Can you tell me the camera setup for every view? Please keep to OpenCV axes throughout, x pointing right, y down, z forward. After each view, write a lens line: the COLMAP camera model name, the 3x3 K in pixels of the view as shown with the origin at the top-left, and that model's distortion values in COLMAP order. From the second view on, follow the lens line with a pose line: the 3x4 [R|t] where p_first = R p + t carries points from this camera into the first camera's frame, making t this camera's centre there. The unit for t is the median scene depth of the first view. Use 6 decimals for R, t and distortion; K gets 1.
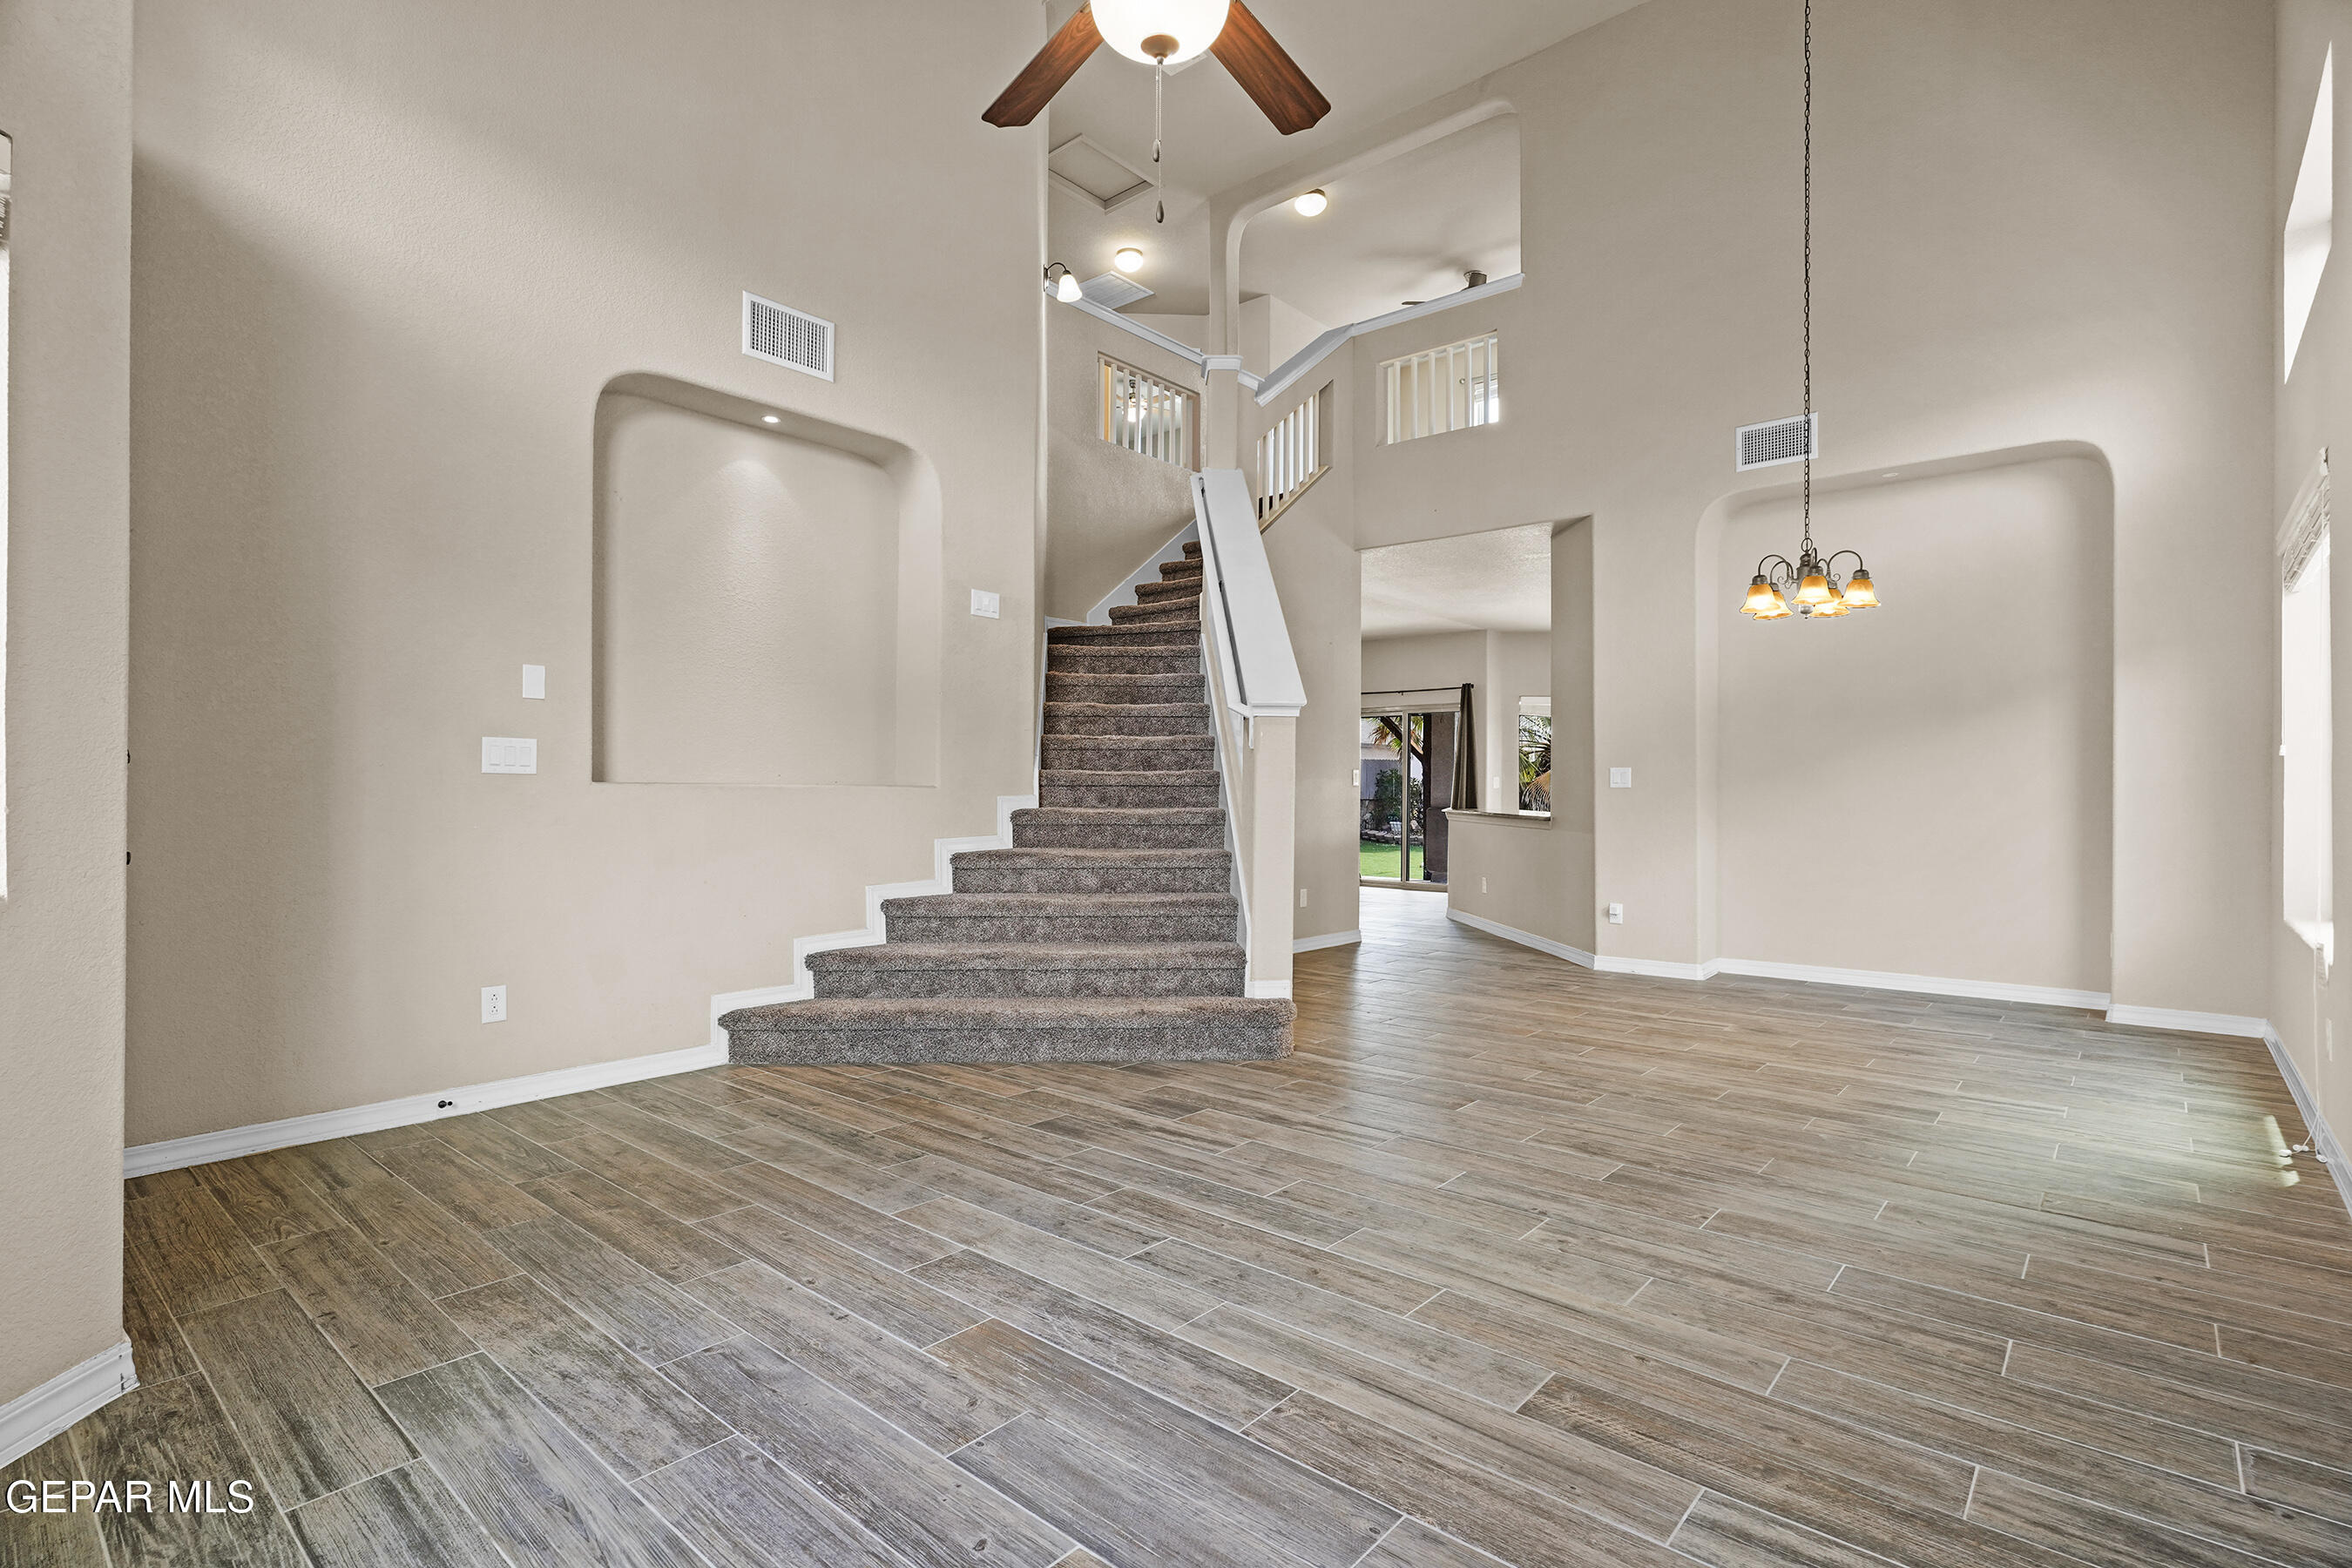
lens RADIAL K [[1134.4, 0, 1151.7], [0, 1134.4, 791.8], [0, 0, 1]] dist [-0.007660, 0.002729]
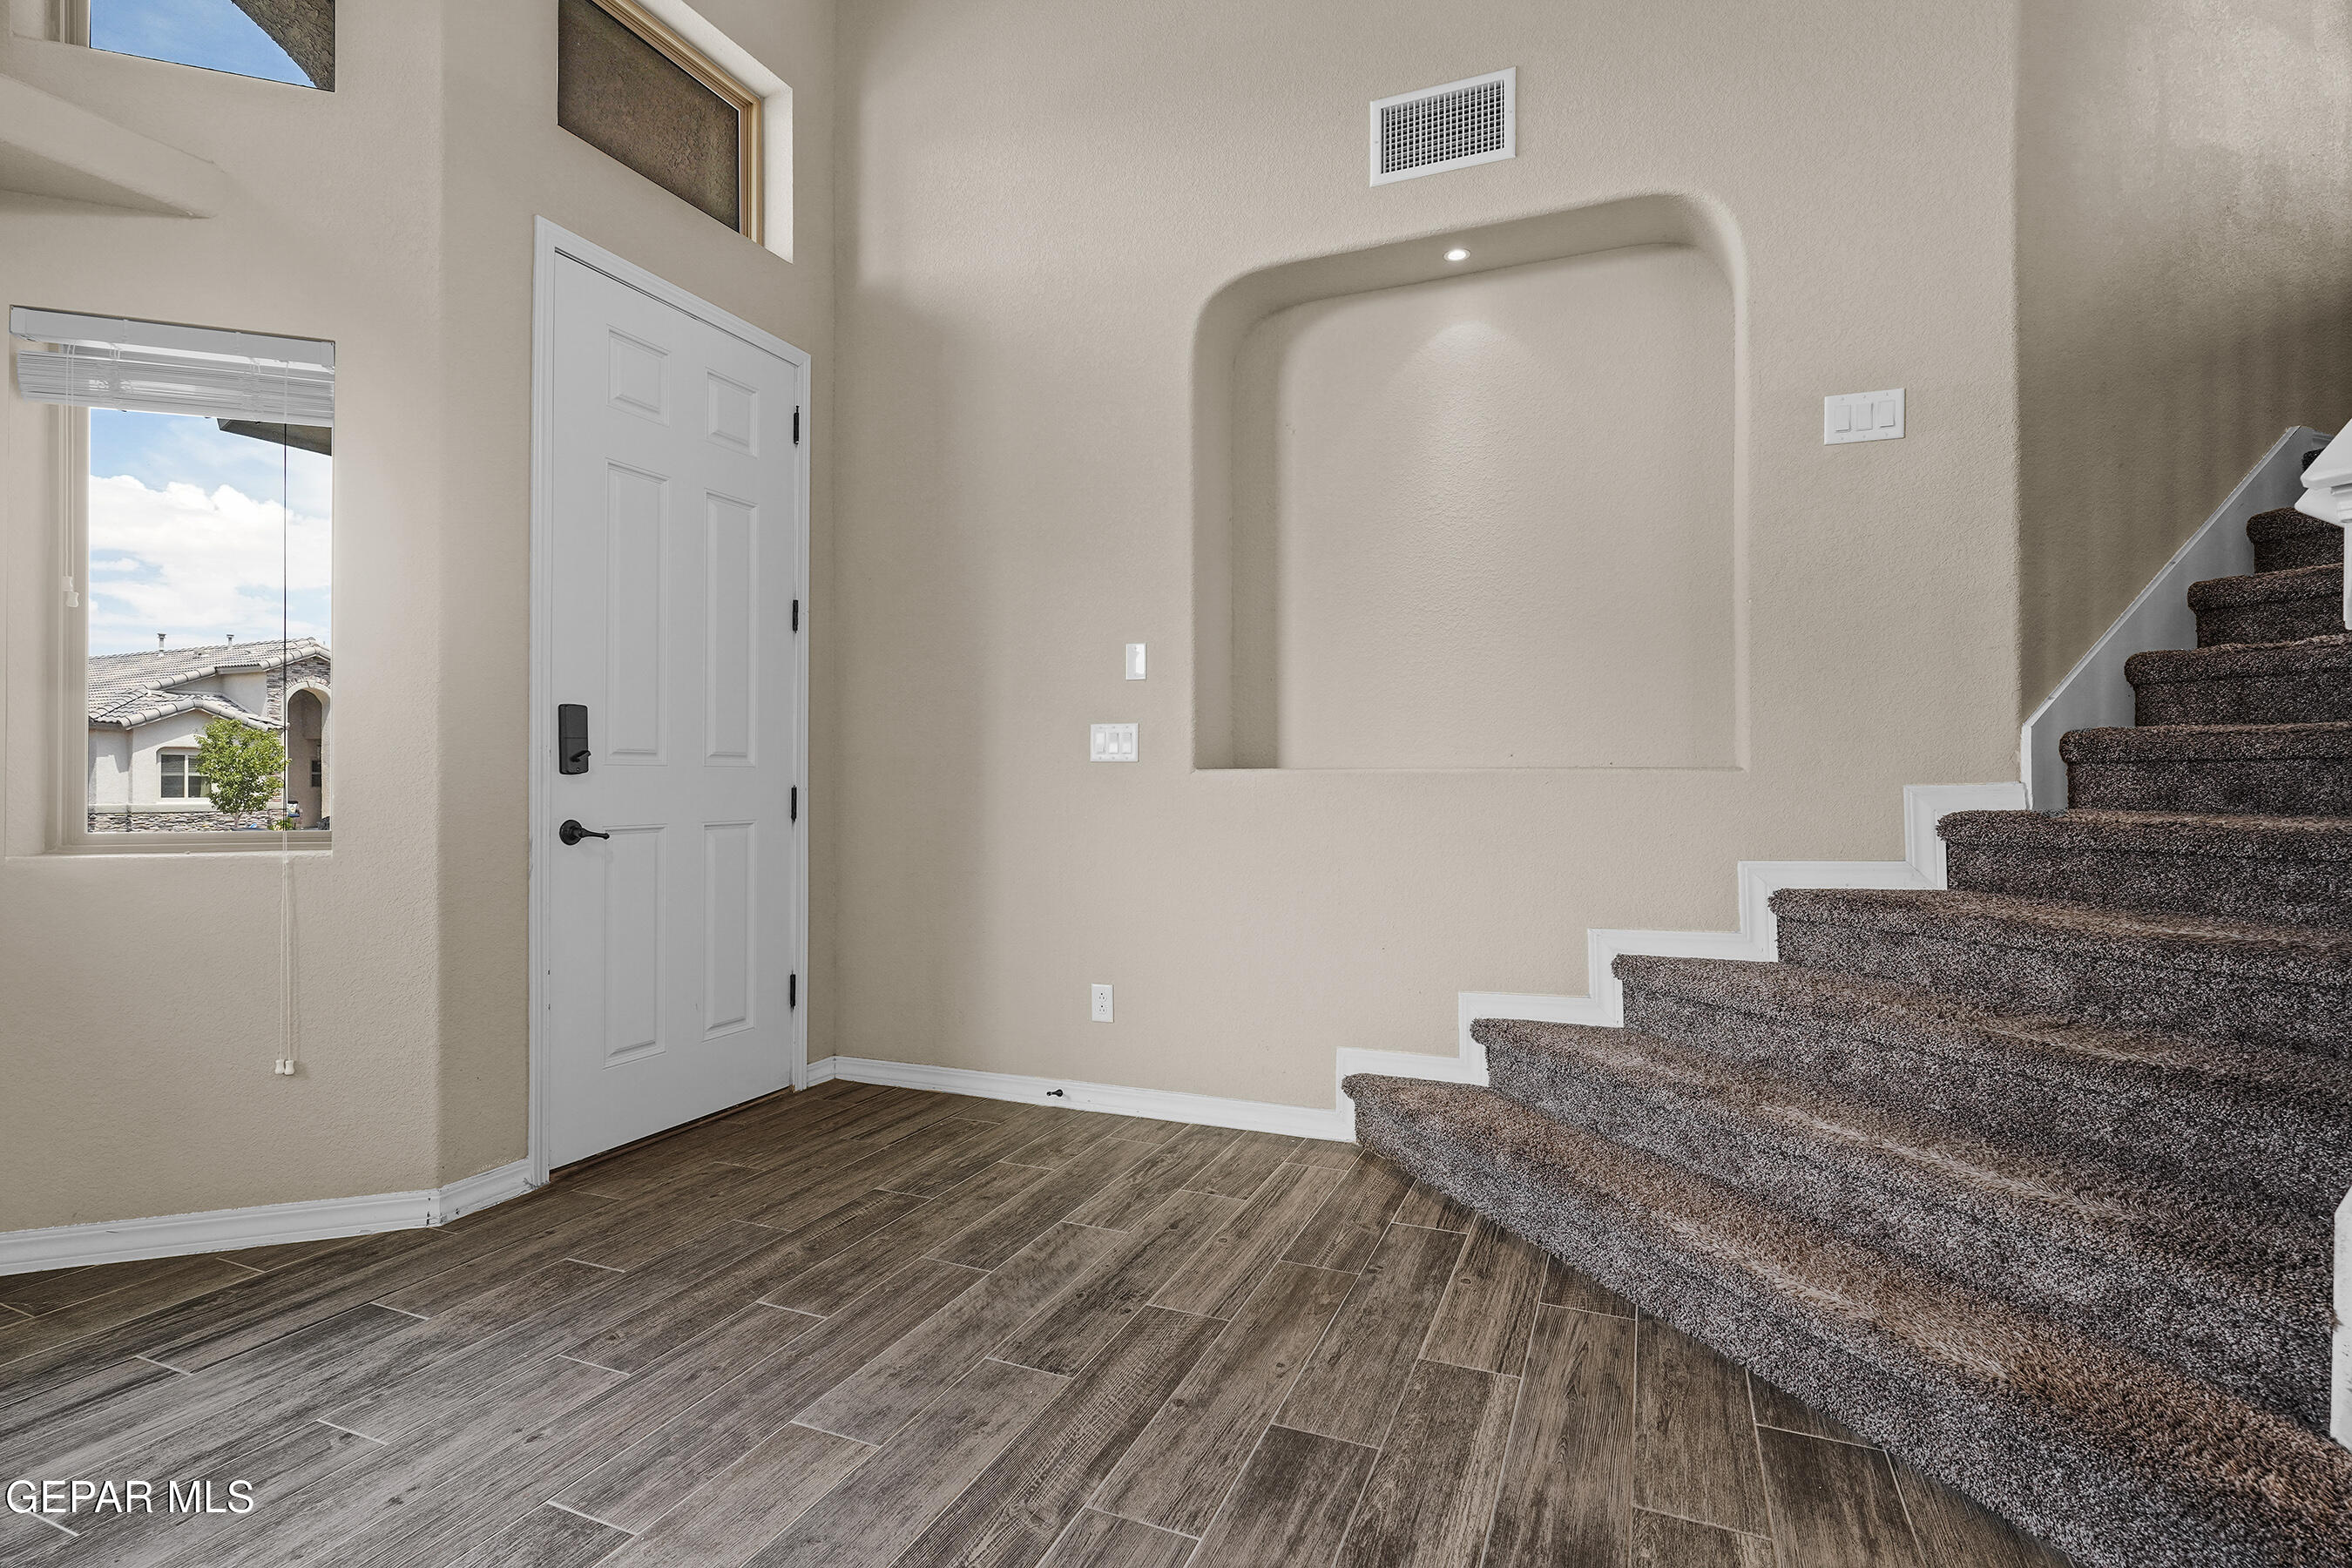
lens RADIAL K [[1134.4, 0, 1169.2], [0, 1134.4, 776.4], [0, 0, 1]] dist [-0.007660, 0.002729]
pose [[0.310846, -0.007739, -0.950429, 0.368848], [0.003881, 0.999969, -0.006873, 0.003225], [0.950452, -0.001552, 0.310867, 0.799925]]
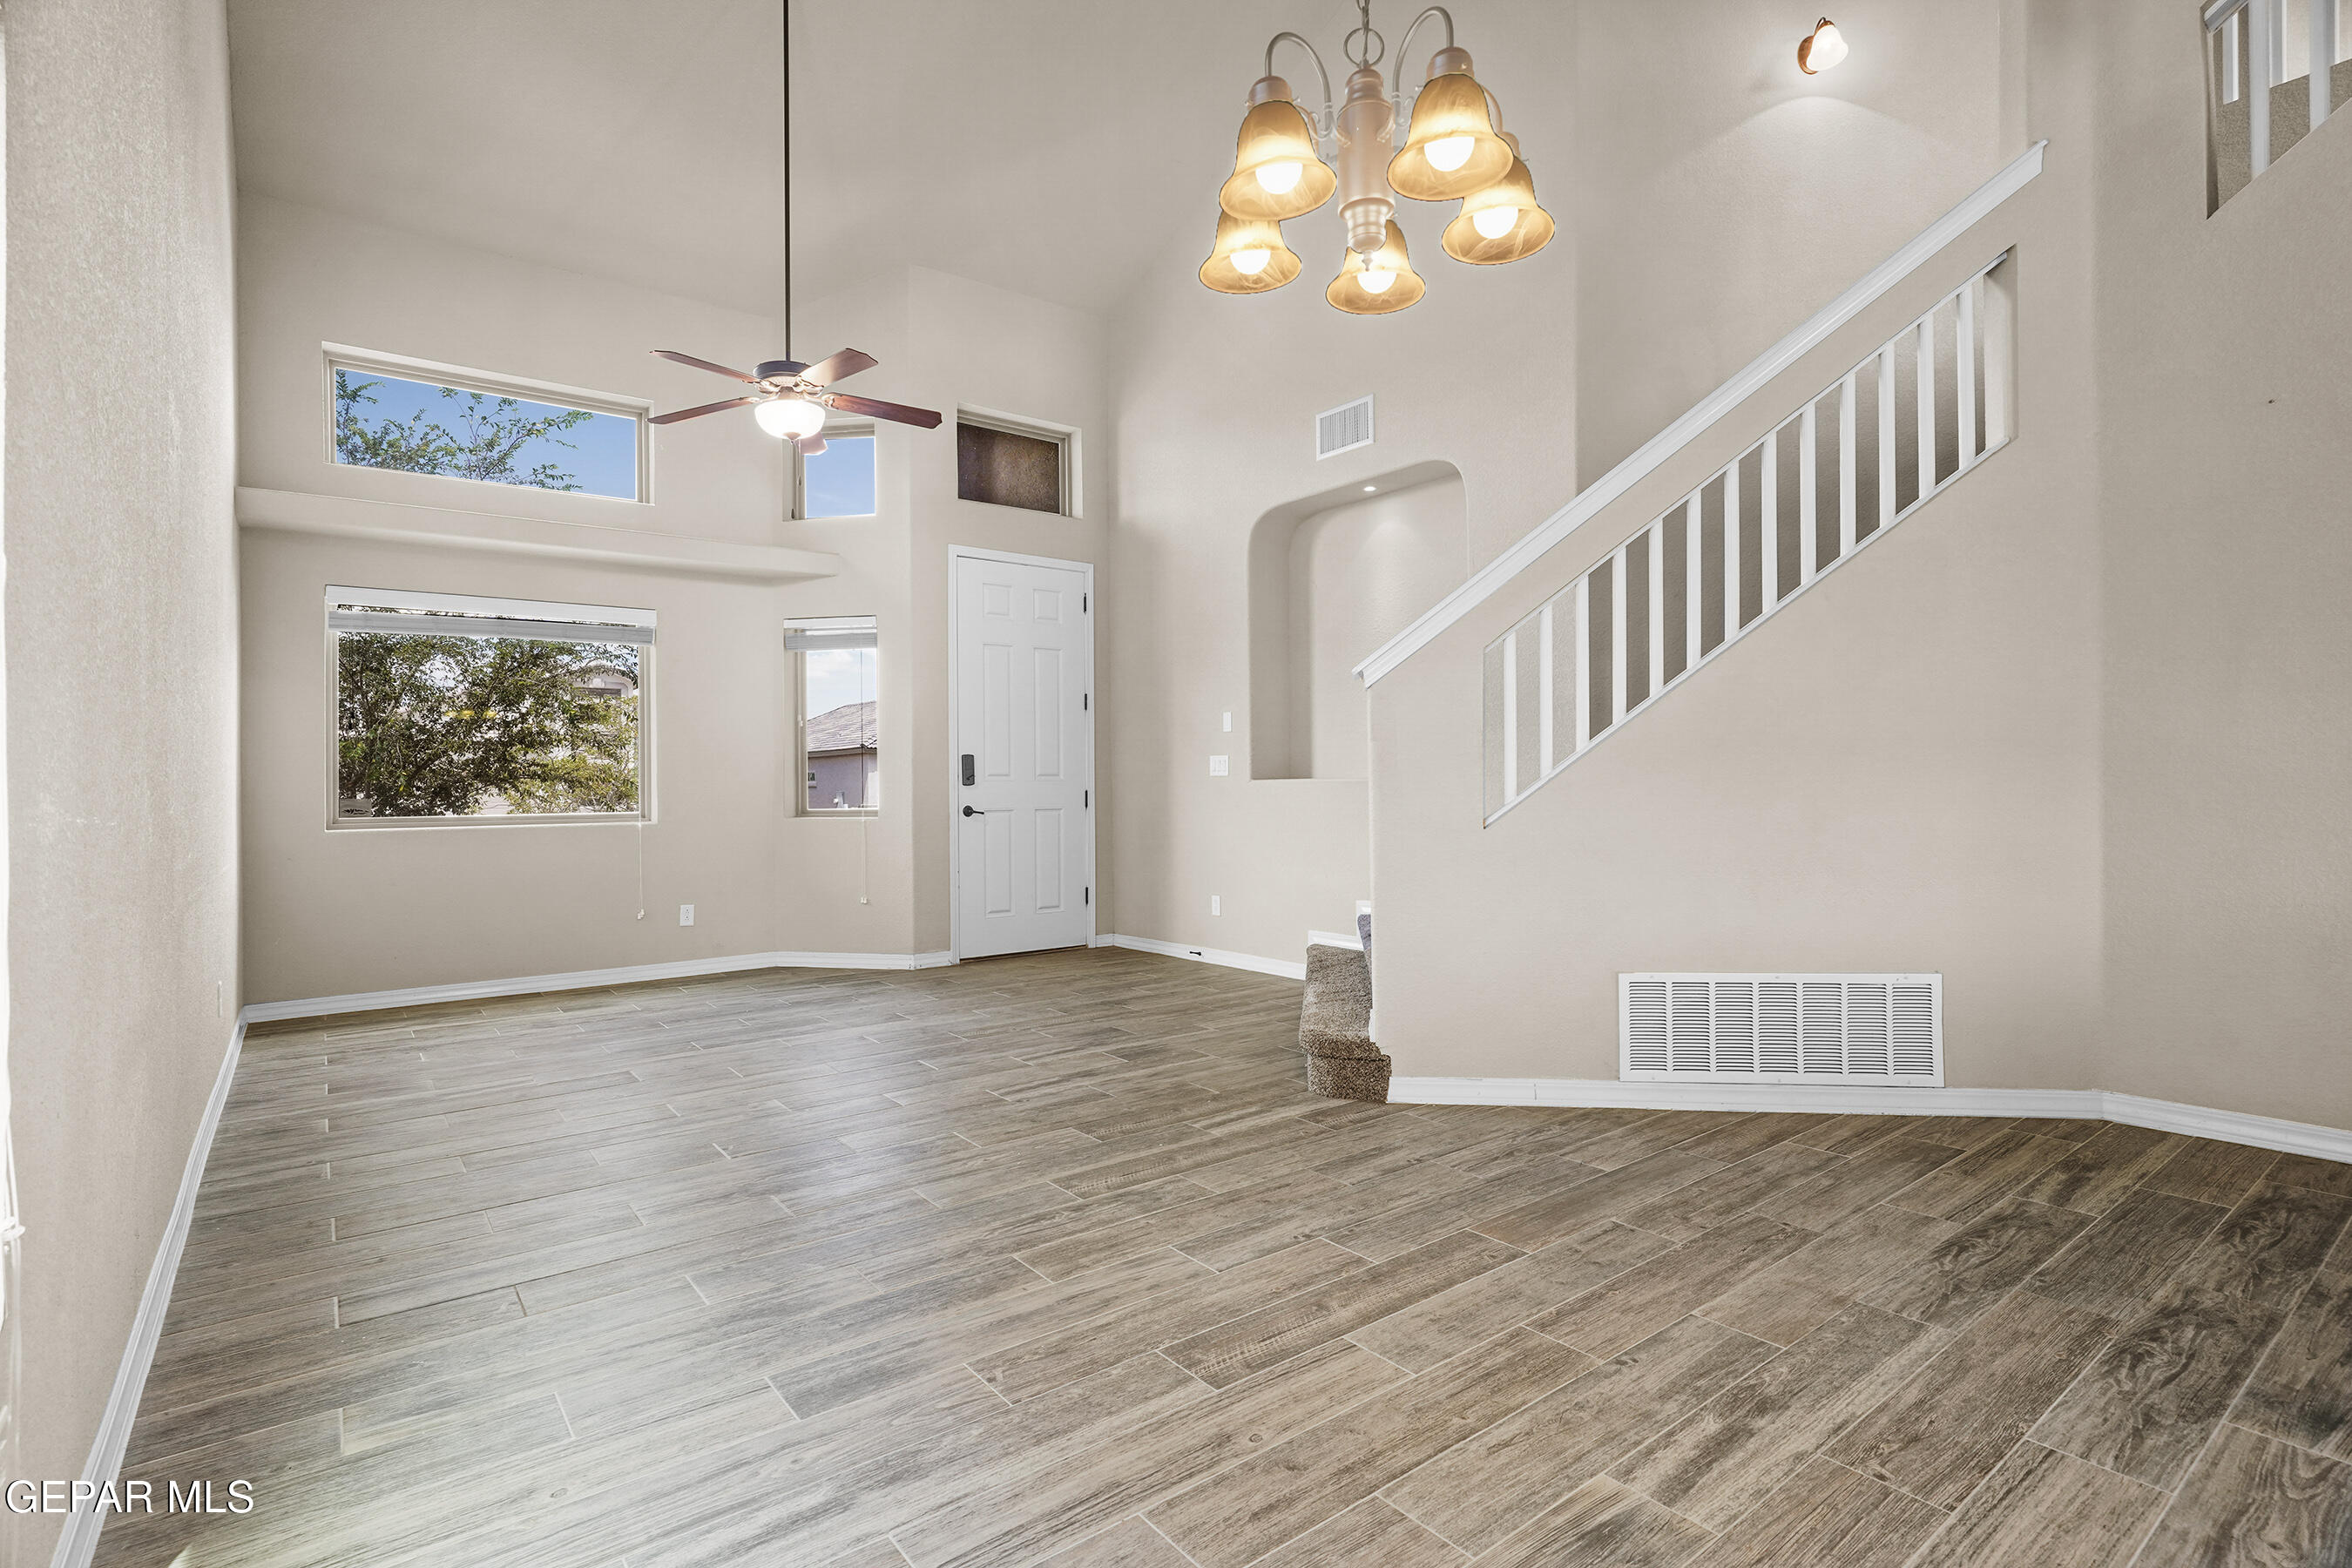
lens RADIAL K [[1134.4, 0, 1171.8], [0, 1134.4, 783.5], [0, 0, 1]] dist [-0.007660, 0.002729]
pose [[-0.193523, -0.002697, -0.981092, 1.248602], [0.010622, 0.999932, -0.004844, 0.003603], [0.981038, -0.011358, -0.193481, 1.353667]]
